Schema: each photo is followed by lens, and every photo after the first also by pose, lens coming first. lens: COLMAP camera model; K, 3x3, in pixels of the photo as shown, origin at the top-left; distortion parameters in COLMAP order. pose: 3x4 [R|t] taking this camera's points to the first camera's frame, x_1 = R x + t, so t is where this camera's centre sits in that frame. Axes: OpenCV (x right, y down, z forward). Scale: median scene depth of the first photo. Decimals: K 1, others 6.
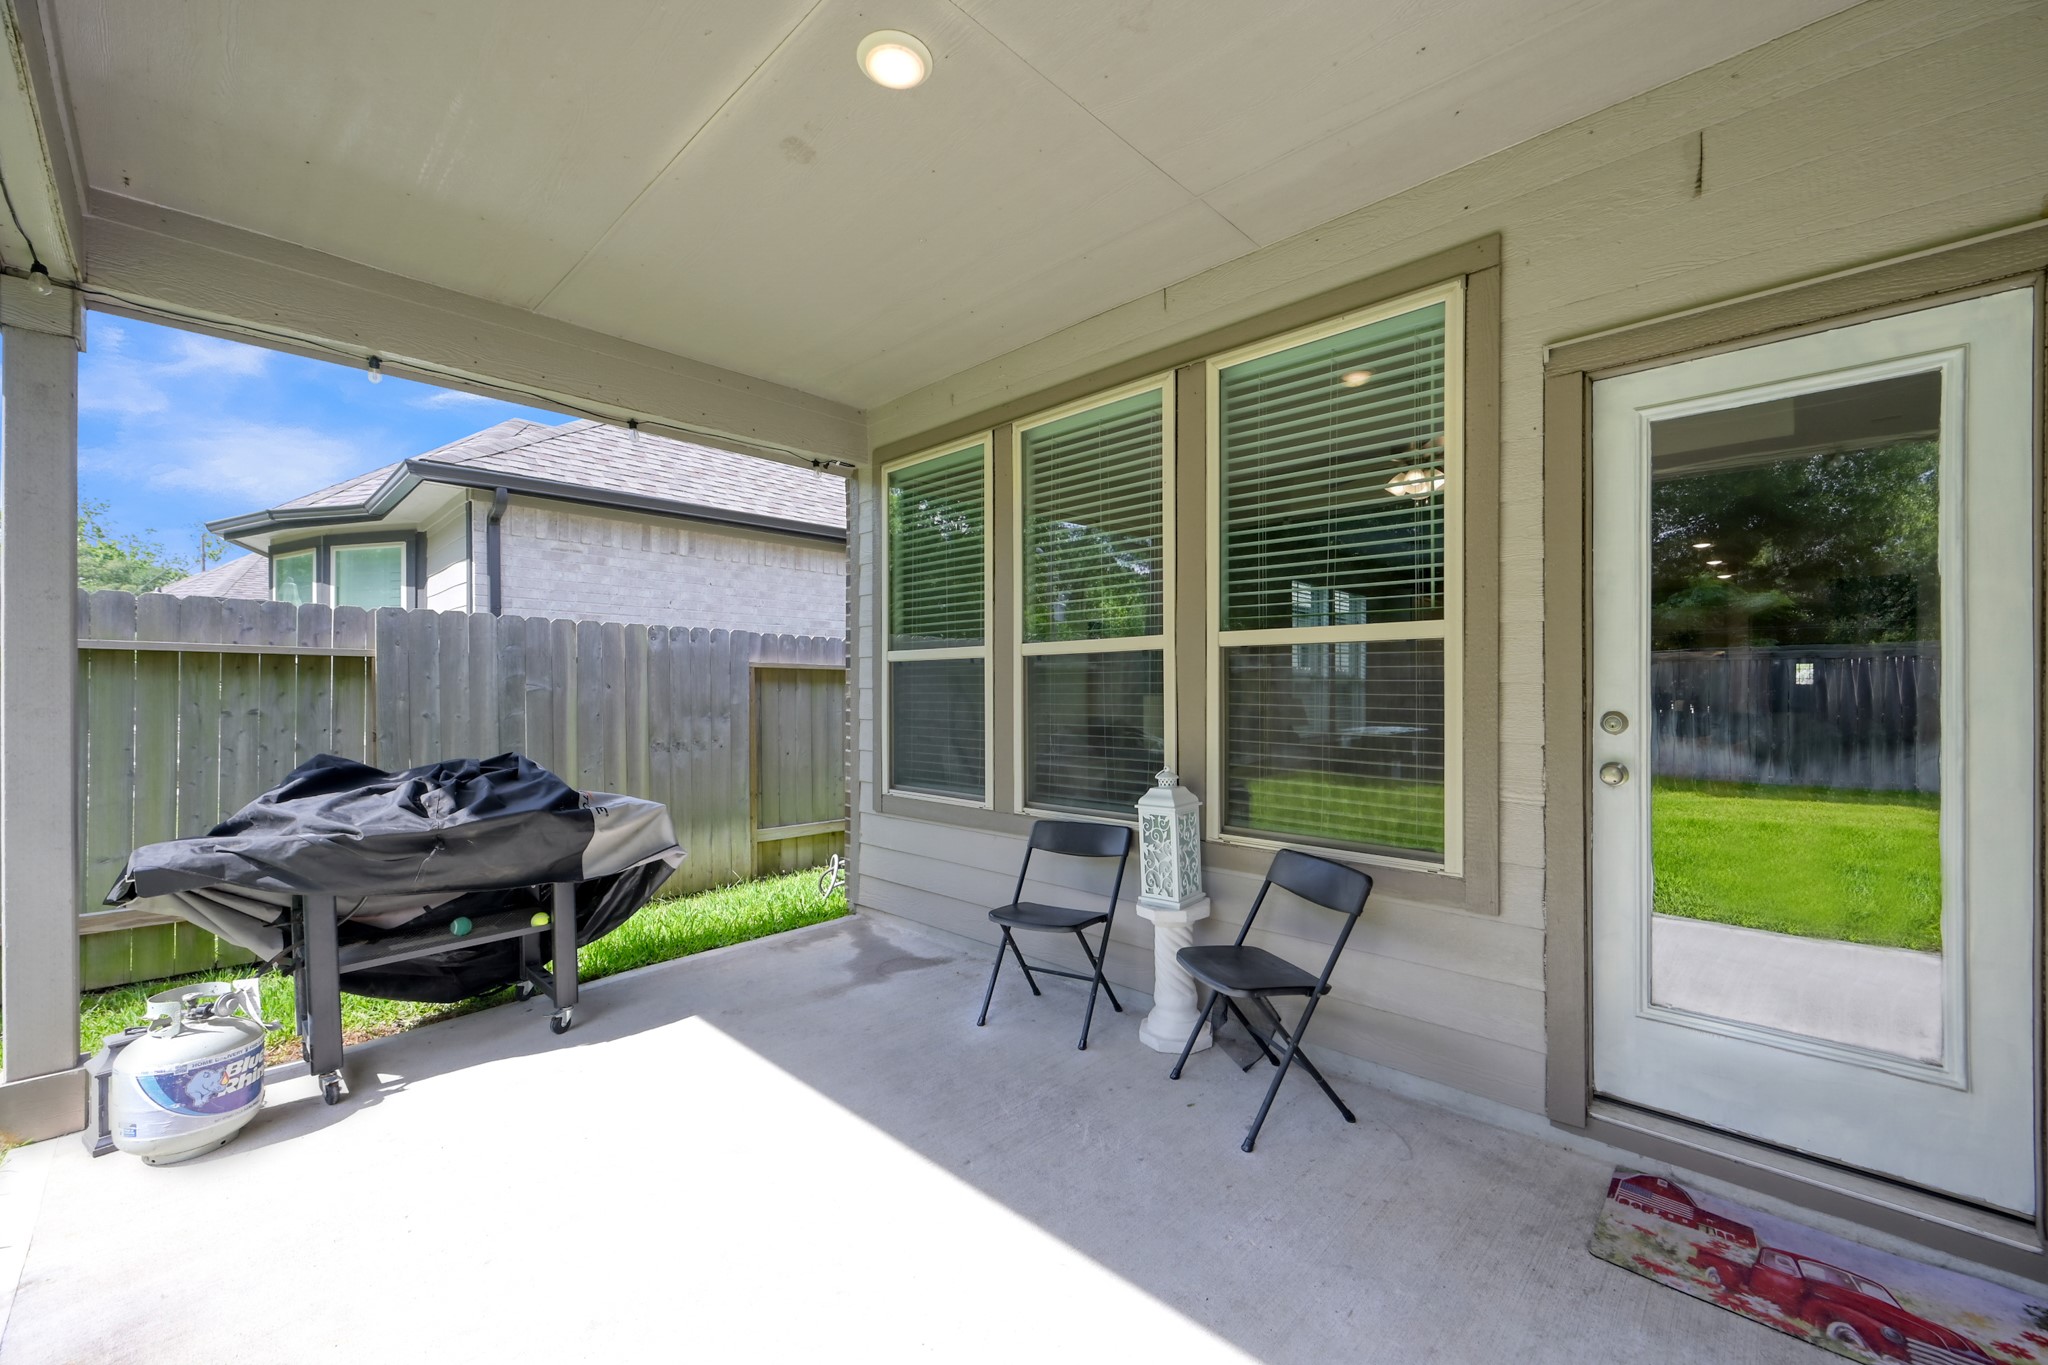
lens RADIAL K [[822.3, 0, 1041.7], [0, 822.3, 690.3], [0, 0, 1]] dist [0.000894, -0.000038]
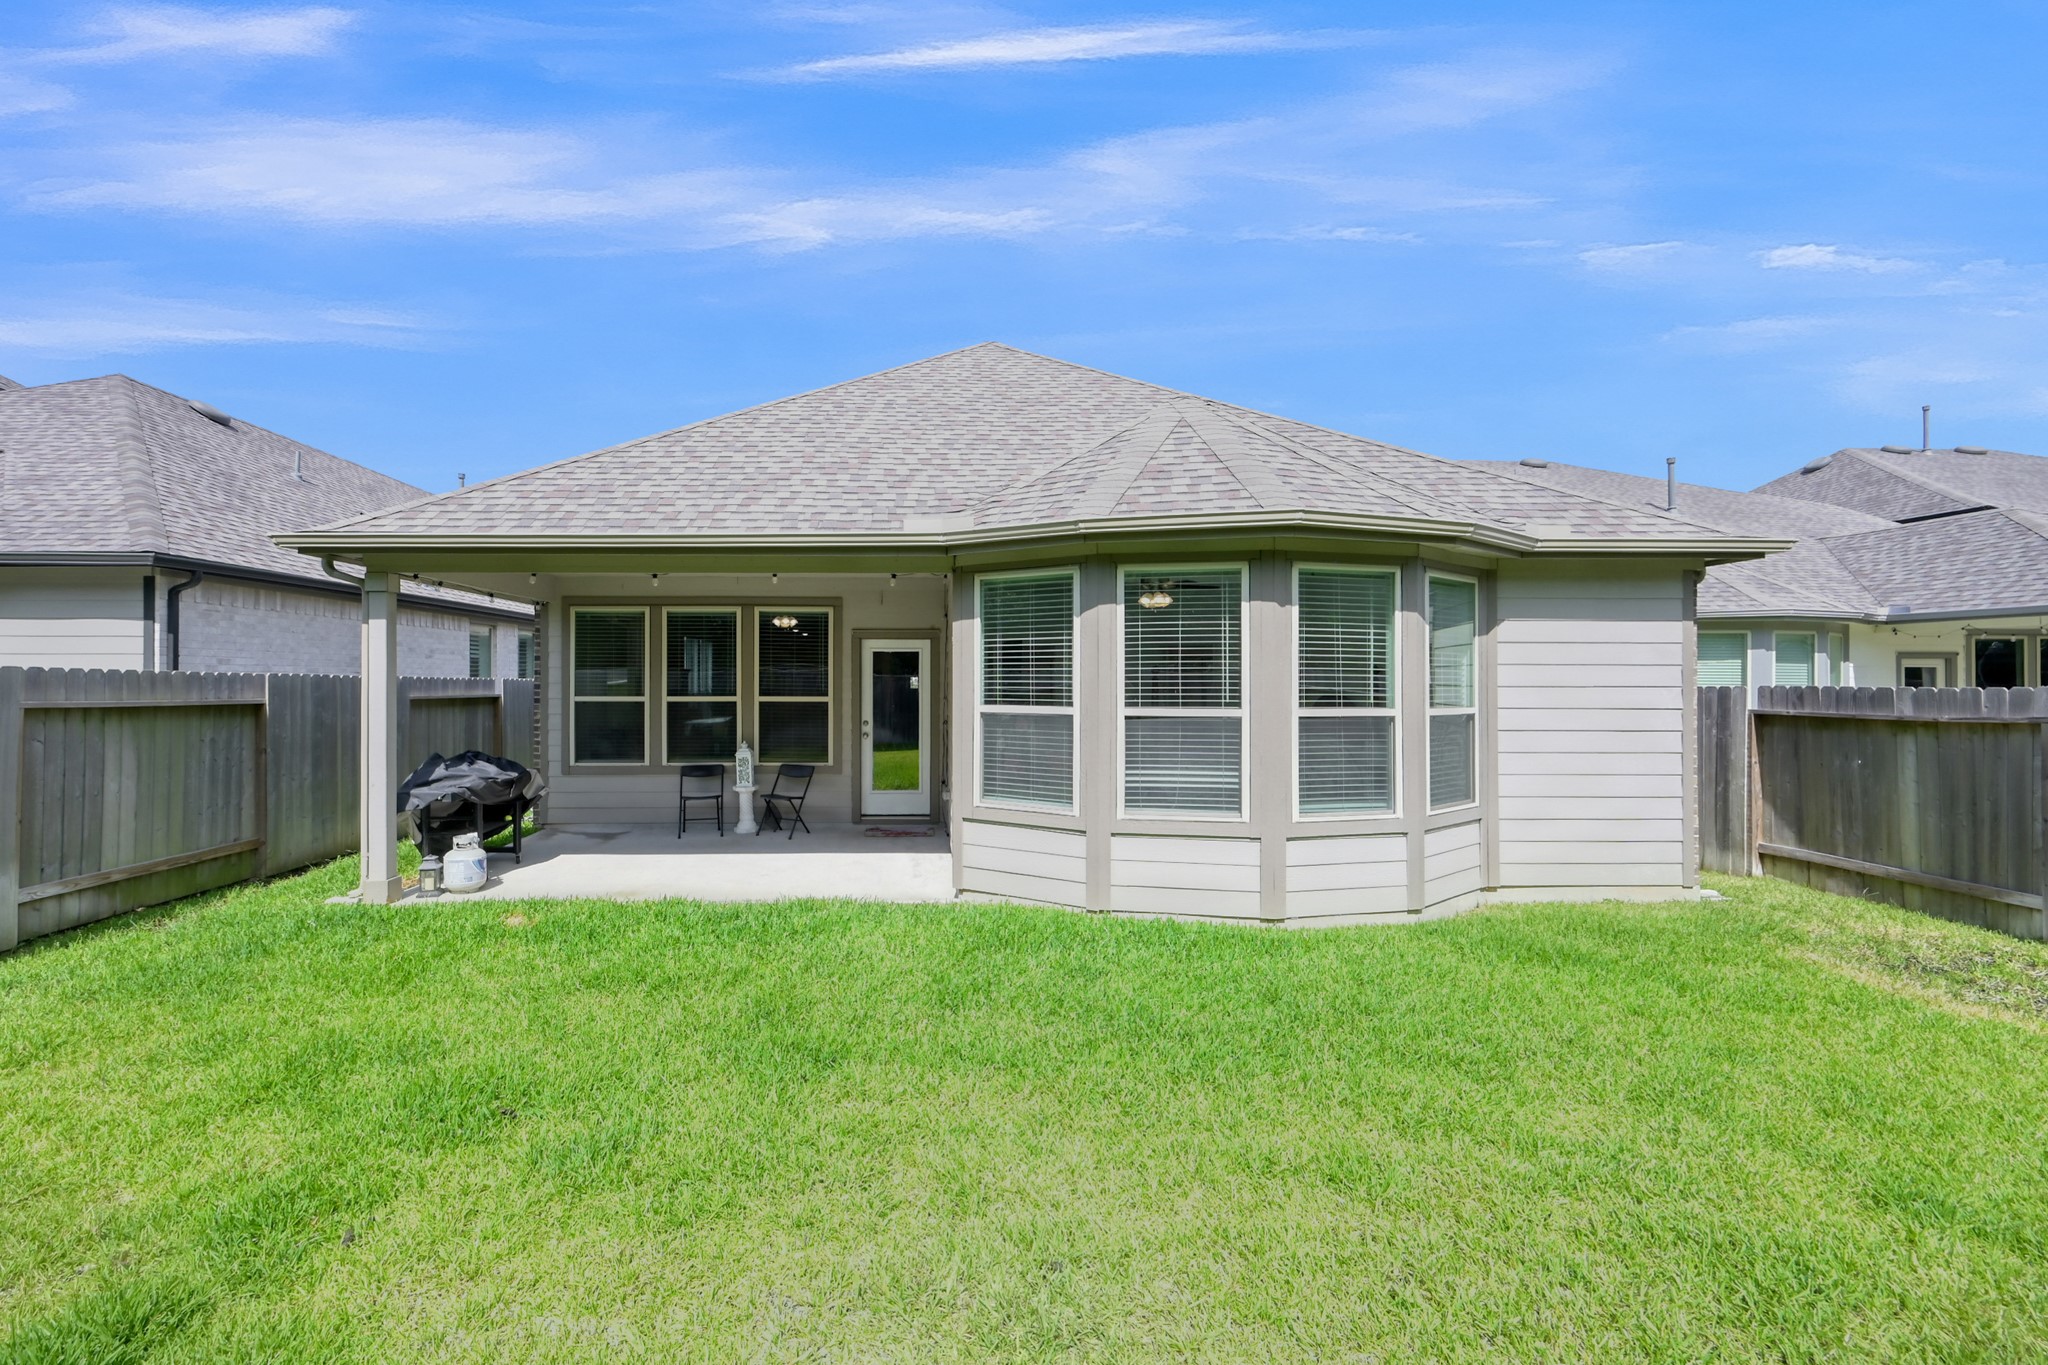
lens RADIAL K [[855.2, 0, 977.4], [0, 855.2, 681.3], [0, 0, 1]] dist [0.000602, 0.000067]
pose [[0.718815, 0.002290, 0.695197, -0.968146], [-0.001914, 0.999997, -0.001315, -0.085710], [-0.695198, -0.000385, 0.718818, -1.270132]]
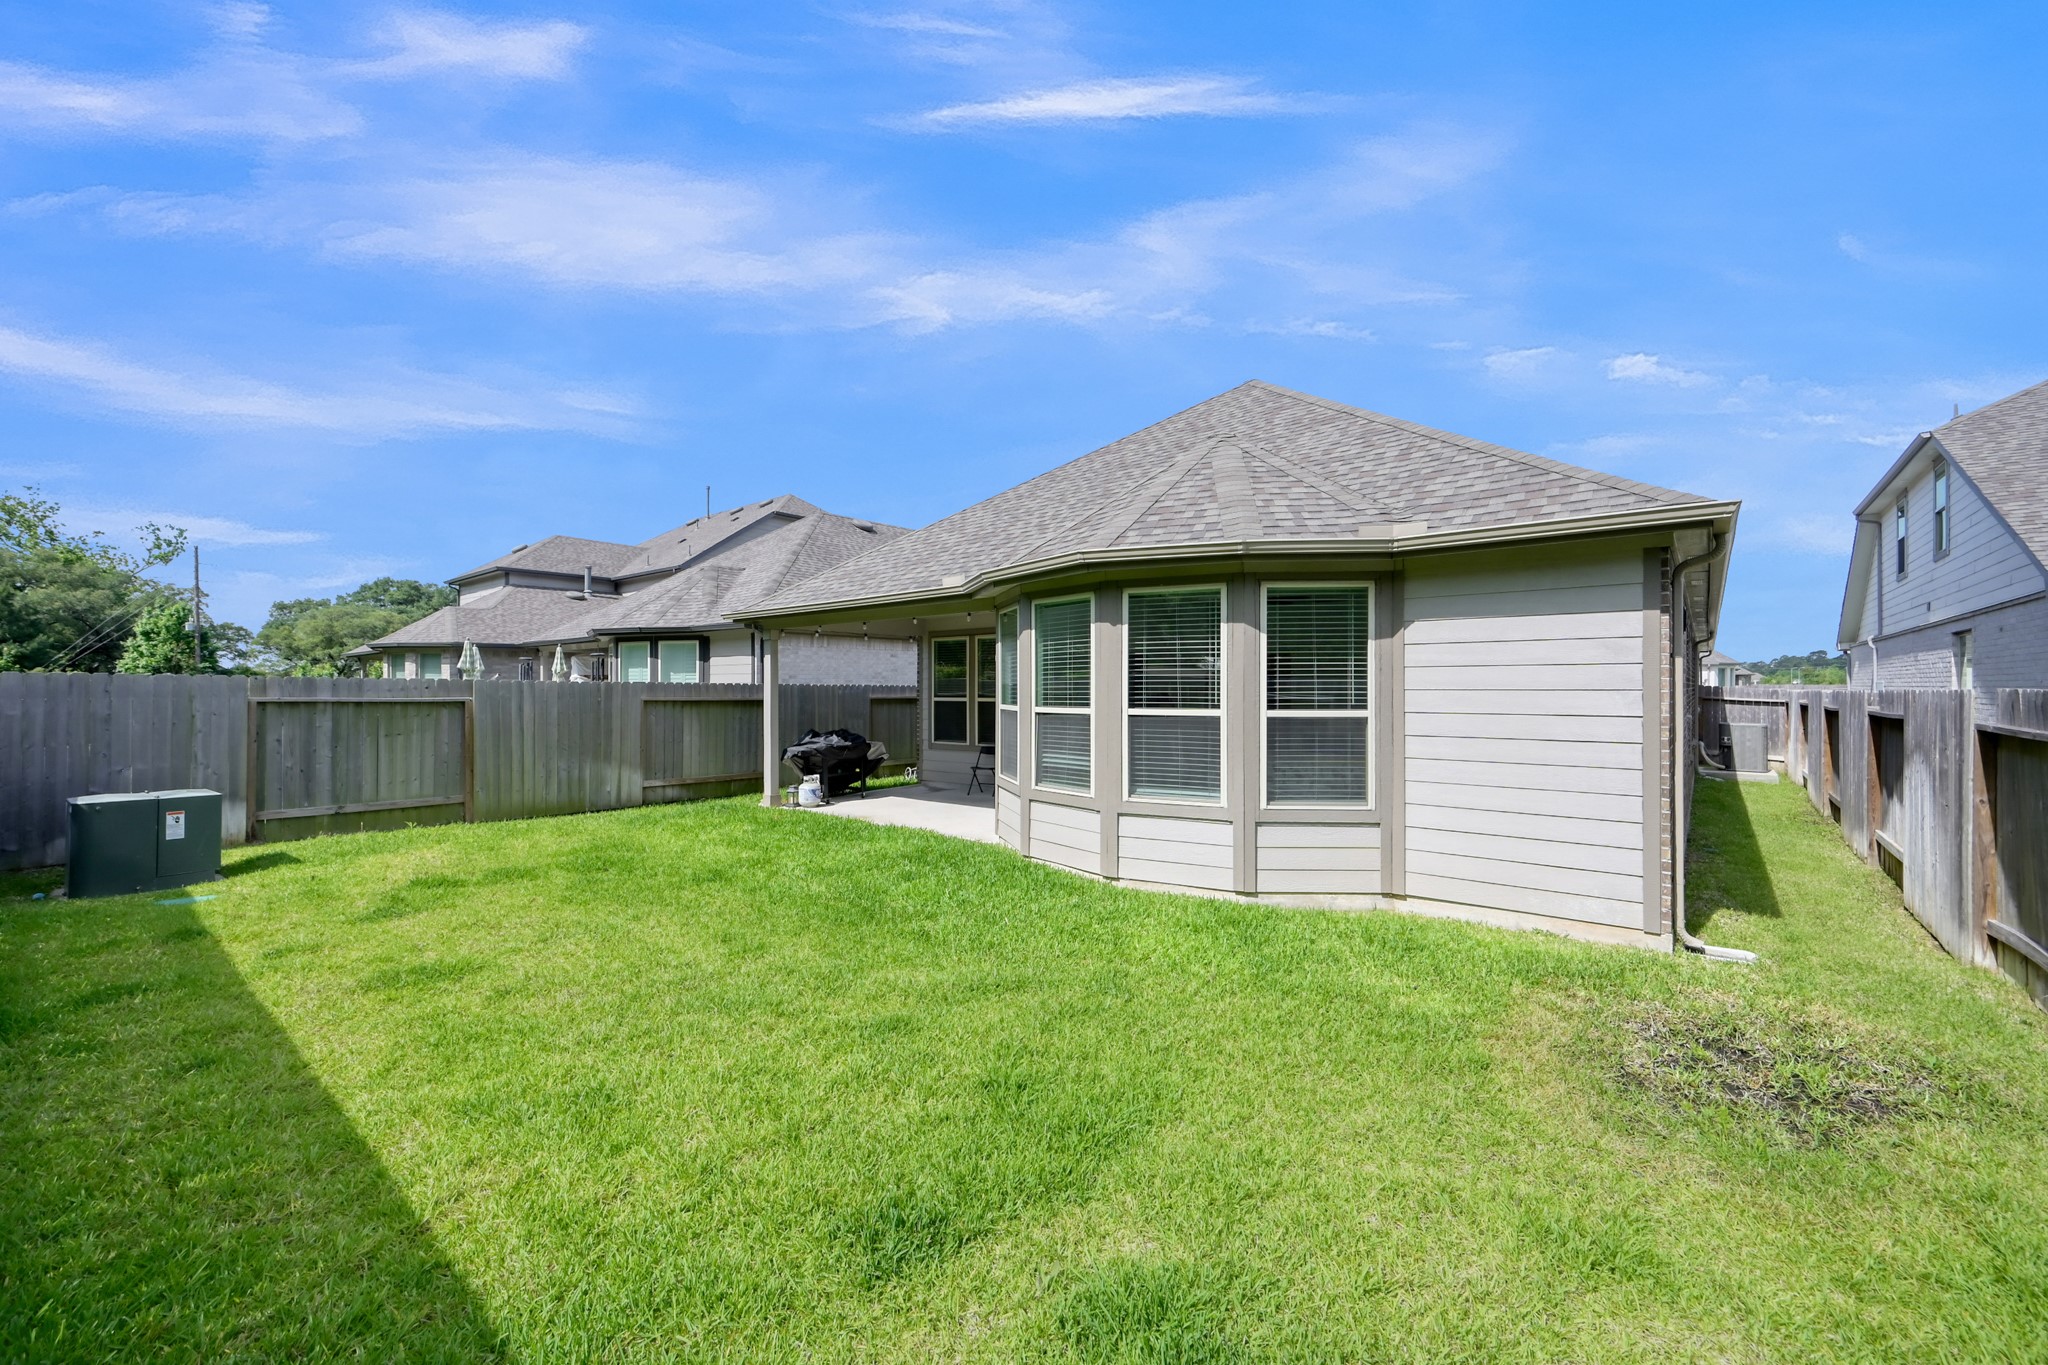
lens RADIAL K [[822.3, 0, 1041.7], [0, 822.3, 690.3], [0, 0, 1]] dist [0.000894, -0.000038]
pose [[0.998028, -0.003666, 0.062658, 0.027018], [0.003396, 0.999984, 0.004416, -0.087754], [-0.062673, -0.004195, 0.998025, -2.189589]]
